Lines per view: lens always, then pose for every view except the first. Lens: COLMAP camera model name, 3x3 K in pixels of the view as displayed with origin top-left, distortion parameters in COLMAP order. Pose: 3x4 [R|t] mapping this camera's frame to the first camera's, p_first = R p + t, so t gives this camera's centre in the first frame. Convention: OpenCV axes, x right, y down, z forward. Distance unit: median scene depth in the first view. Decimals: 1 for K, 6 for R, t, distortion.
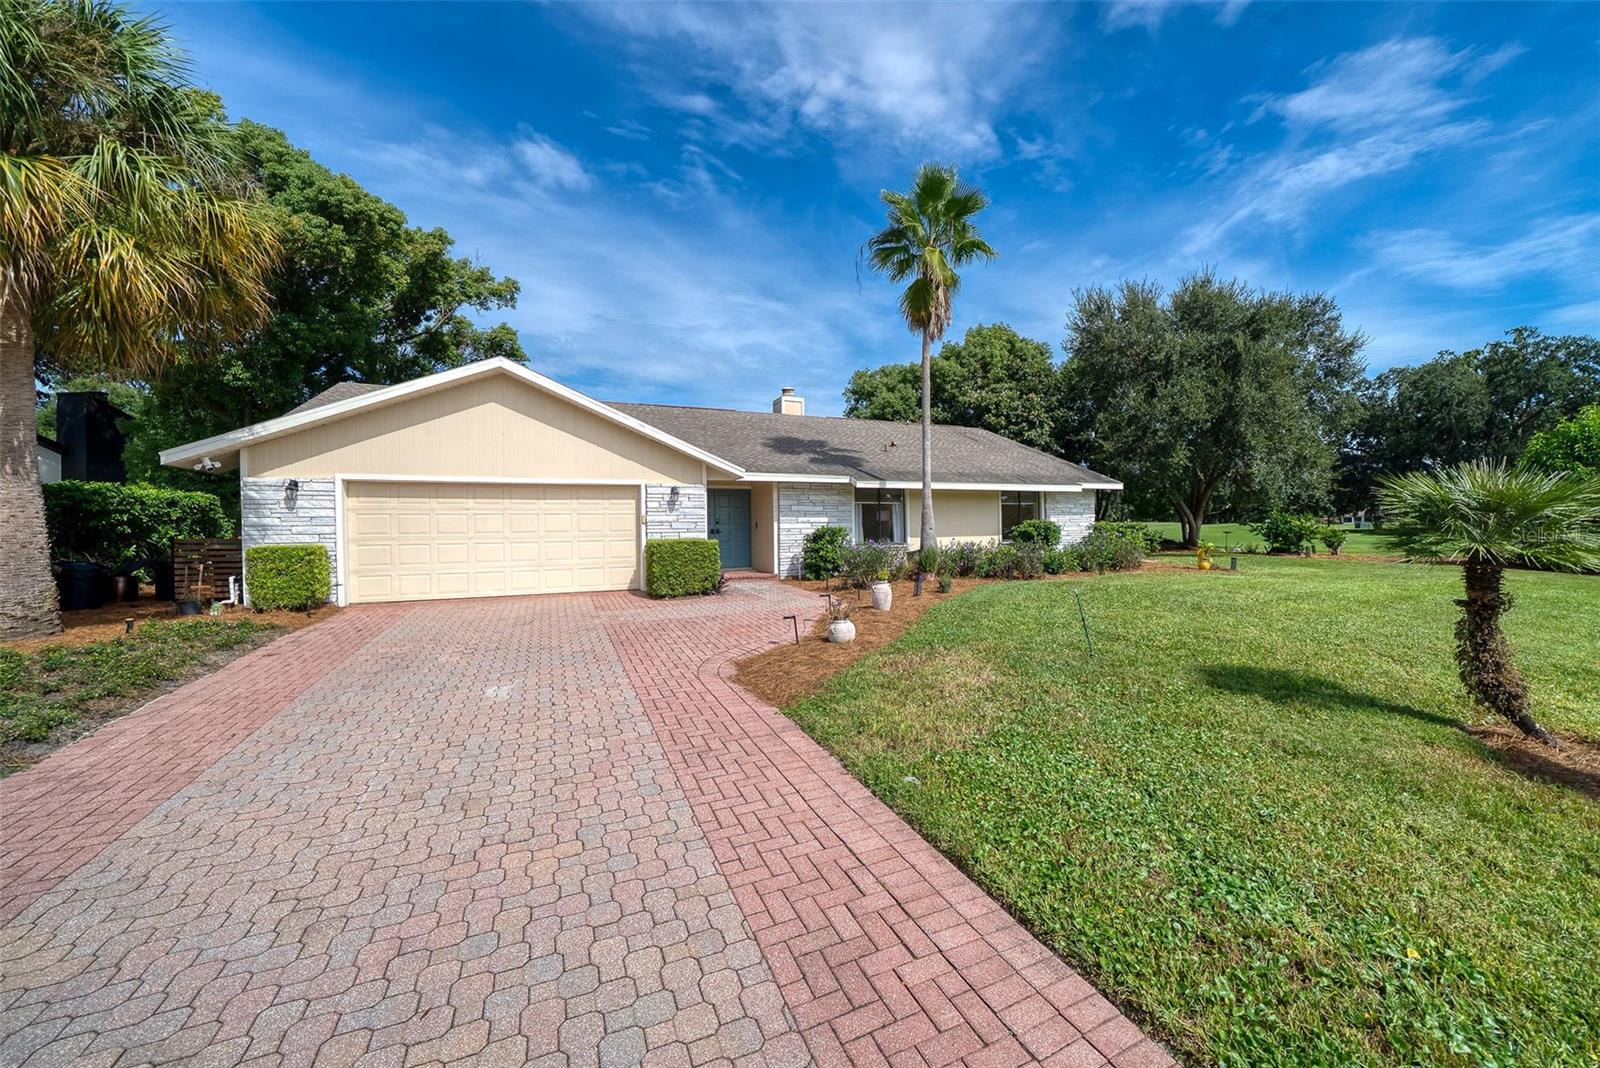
lens RADIAL K [[558.9, 0, 774.8], [0, 558.9, 526.0], [0, 0, 1]] dist [0.000819, -0.000004]
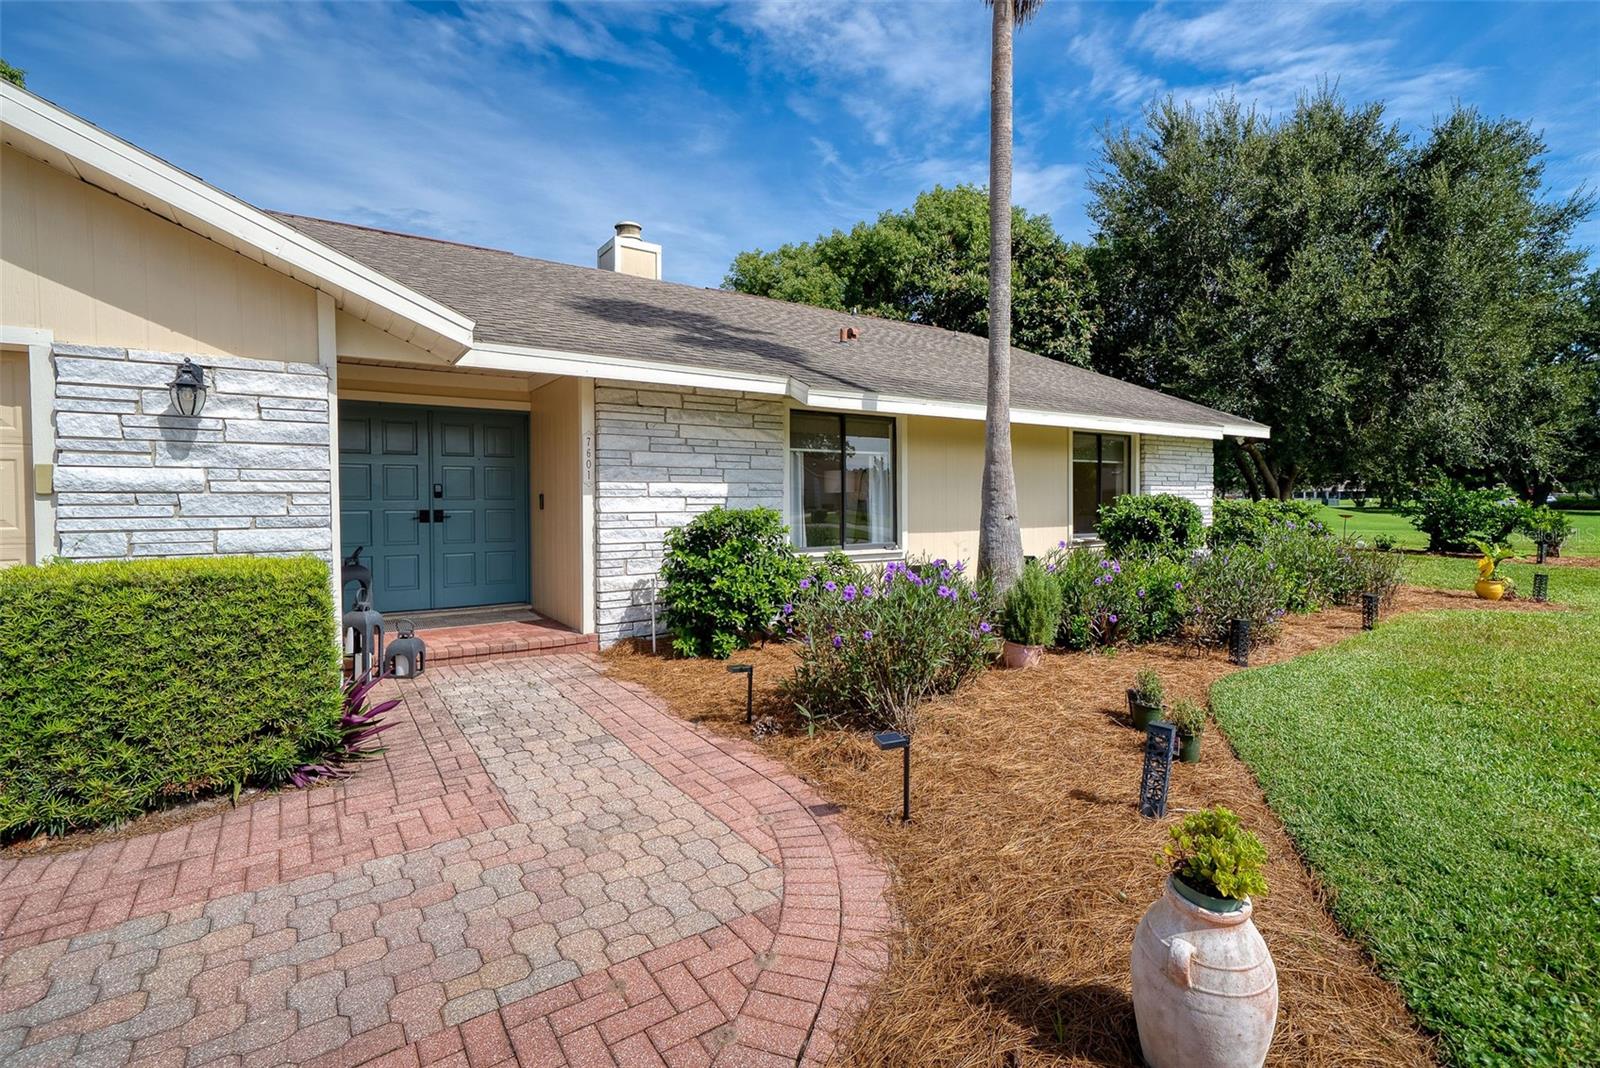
lens RADIAL K [[753.5, 0, 799.7], [0, 753.5, 511.3], [0, 0, 1]] dist [0.020856, 0.000095]
pose [[0.970616, 0.004113, 0.240597, 0.017239], [-0.008683, 0.999801, 0.017938, -0.005897], [-0.240475, -0.019500, 0.970459, 0.472612]]
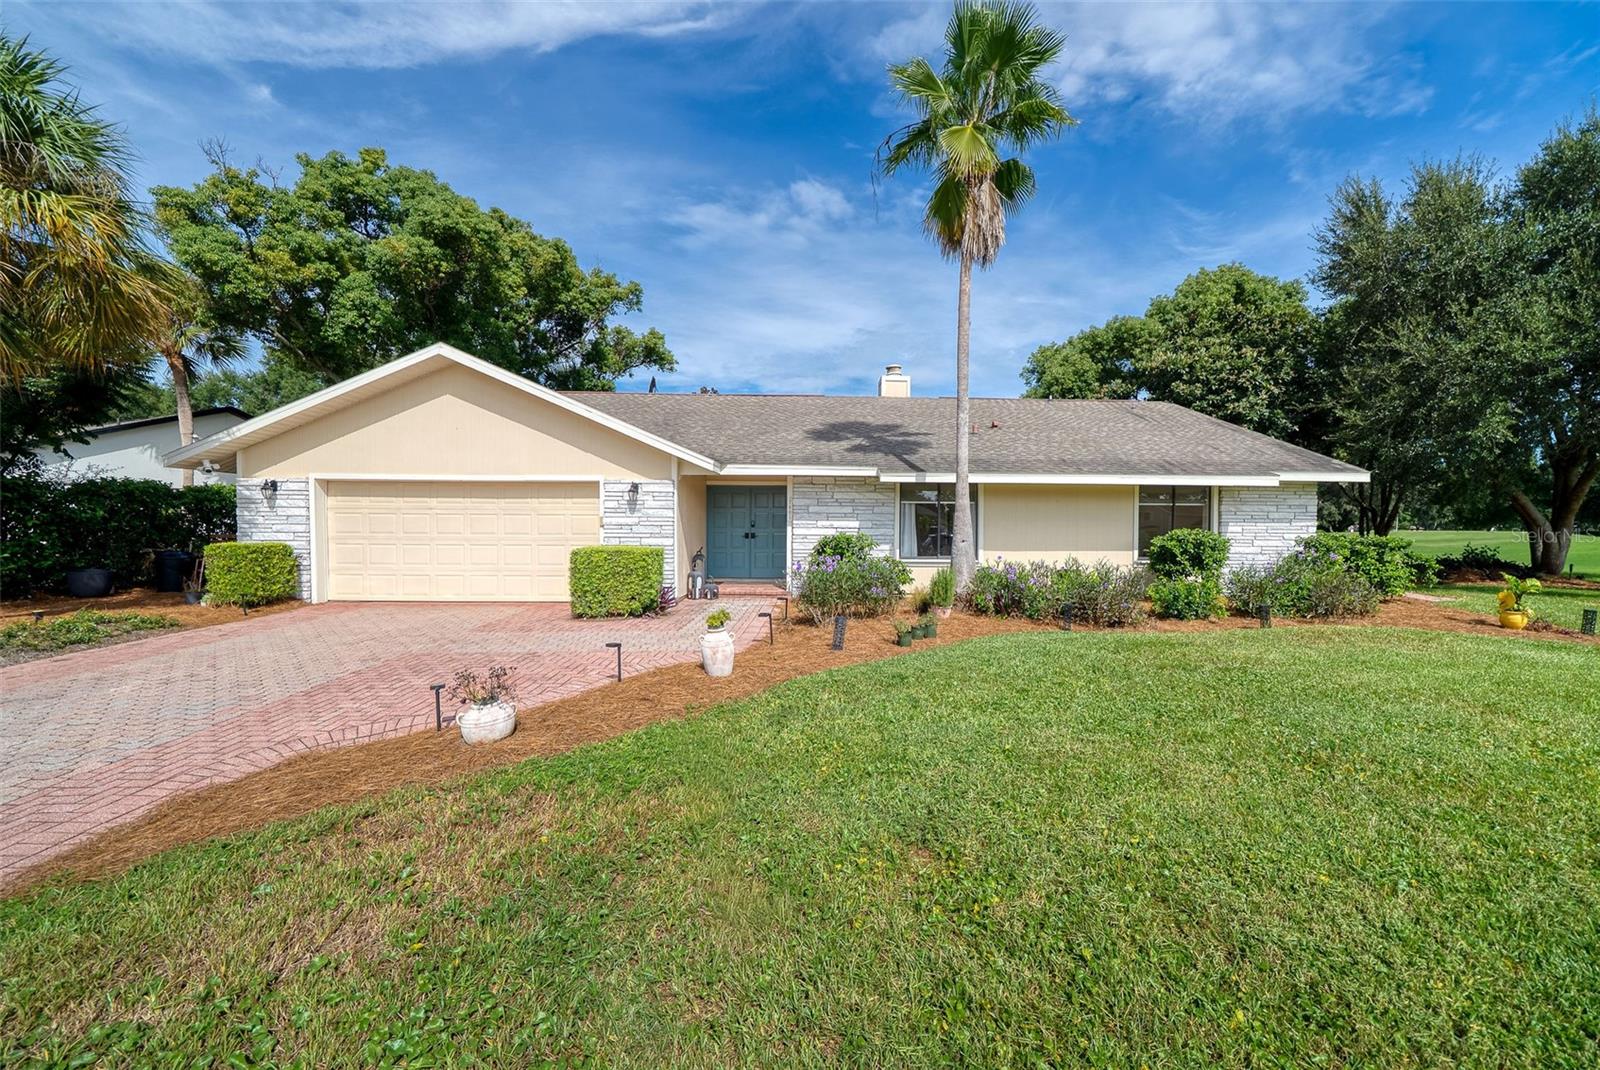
lens RADIAL K [[555.0, 0, 800.0], [0, 555.0, 535.0], [0, 0, 1]] dist [-0.016795, -0.000121]
pose [[0.939604, 0.022699, -0.341509, 0.281711], [-0.016185, 0.999629, 0.021910, -0.012175], [0.341880, -0.015060, 0.939623, 0.256889]]
